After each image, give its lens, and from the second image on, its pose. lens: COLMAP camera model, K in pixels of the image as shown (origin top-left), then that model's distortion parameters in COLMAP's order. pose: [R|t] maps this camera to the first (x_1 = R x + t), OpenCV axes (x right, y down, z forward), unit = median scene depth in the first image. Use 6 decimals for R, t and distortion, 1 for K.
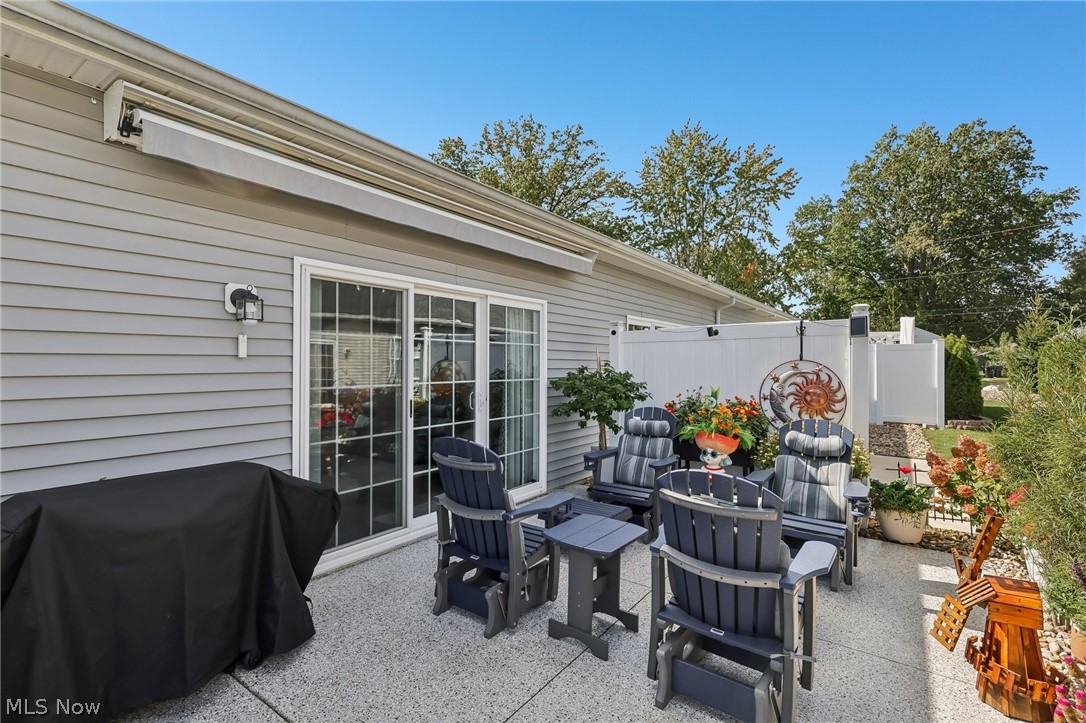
lens RADIAL K [[506.6, 0, 543.0], [0, 506.6, 364.8], [0, 0, 1]] dist [-0.000546, -0.000098]
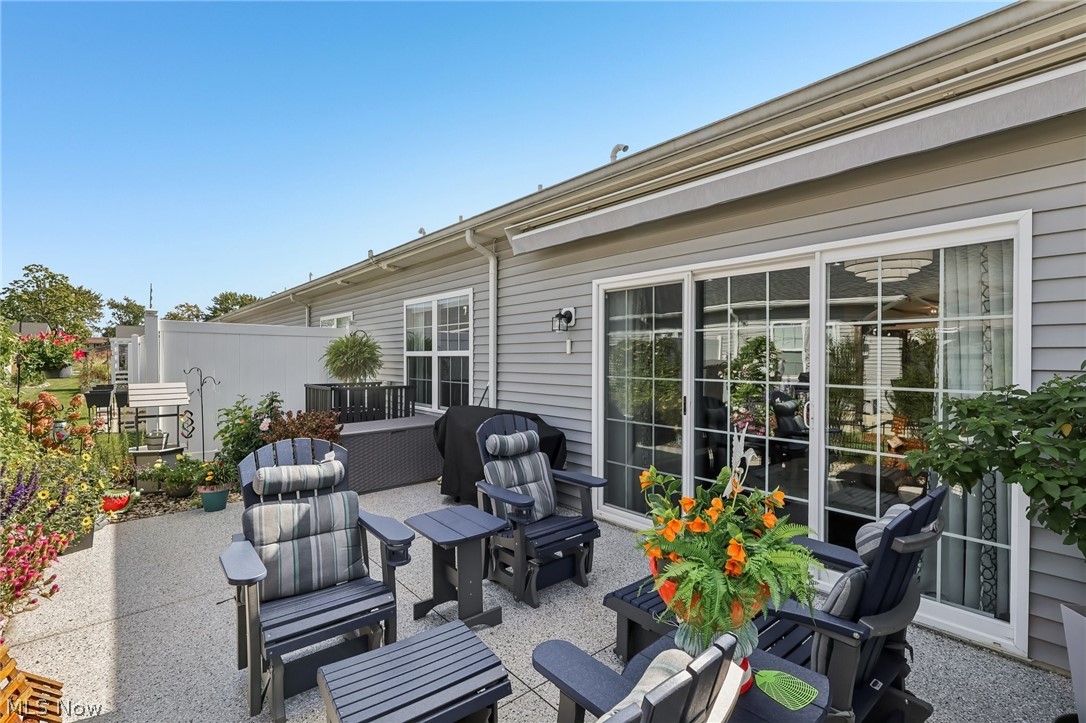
lens RADIAL K [[506.6, 0, 543.0], [0, 506.6, 364.8], [0, 0, 1]] dist [-0.000546, -0.000098]
pose [[-0.235893, 0.017221, -0.971626, 0.627256], [0.001530, 0.999848, 0.017350, -0.006719], [0.971778, 0.002606, -0.235884, 0.856090]]
